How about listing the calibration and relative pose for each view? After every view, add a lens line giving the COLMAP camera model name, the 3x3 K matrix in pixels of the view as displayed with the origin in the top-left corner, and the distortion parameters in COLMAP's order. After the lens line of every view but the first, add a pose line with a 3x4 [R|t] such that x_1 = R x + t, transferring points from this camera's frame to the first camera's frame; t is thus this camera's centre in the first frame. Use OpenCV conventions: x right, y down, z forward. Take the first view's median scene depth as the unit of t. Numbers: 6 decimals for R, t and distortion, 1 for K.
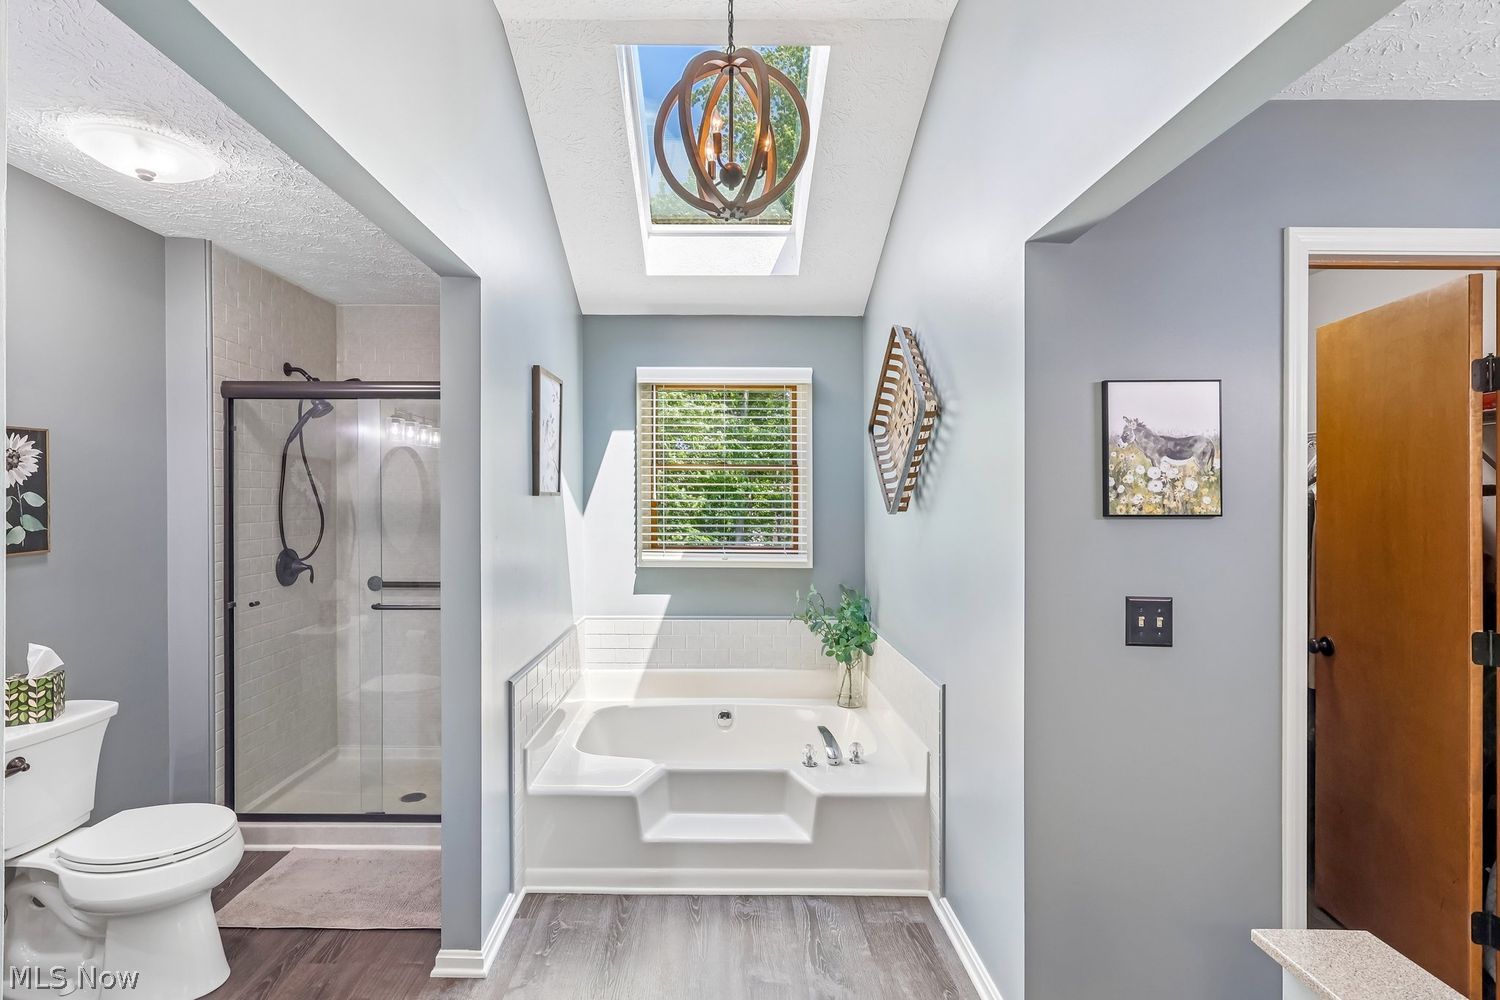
lens RADIAL K [[741.6, 0, 746.1], [0, 741.6, 500.7], [0, 0, 1]] dist [-0.007212, 0.001605]
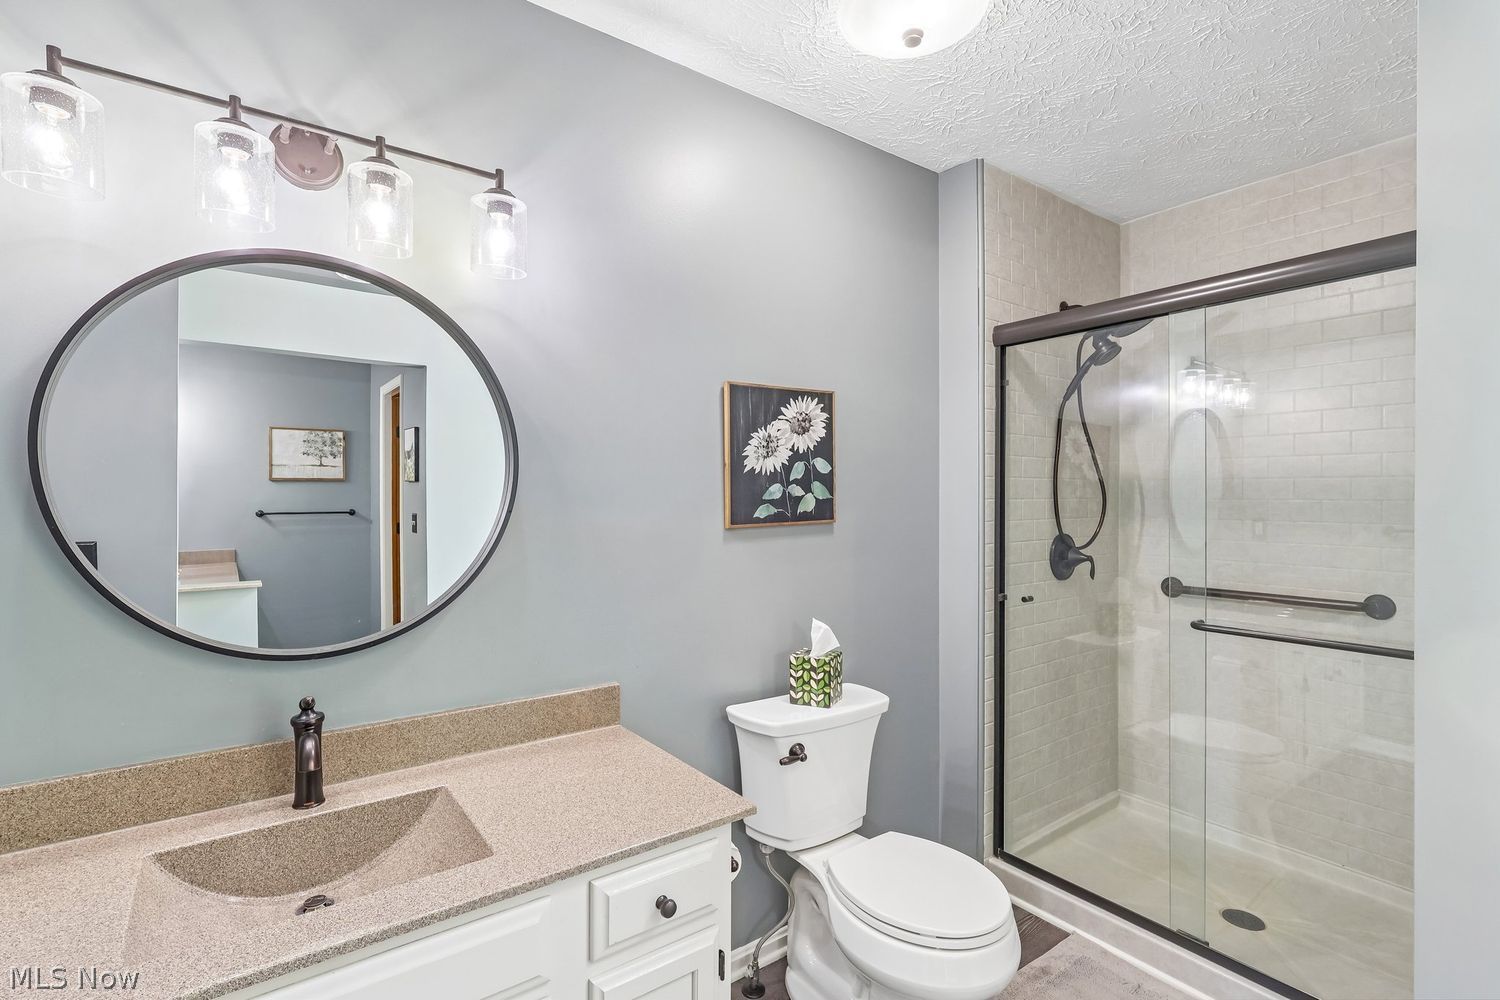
lens RADIAL K [[694.1, 0, 750.9], [0, 694.1, 501.6], [0, 0, 1]] dist [0.001932, 0.000306]
pose [[0.586508, 0.002785, -0.809939, -0.233538], [-0.005102, 0.999987, -0.000256, 0.035985], [0.809928, 0.004283, 0.586514, 0.317706]]
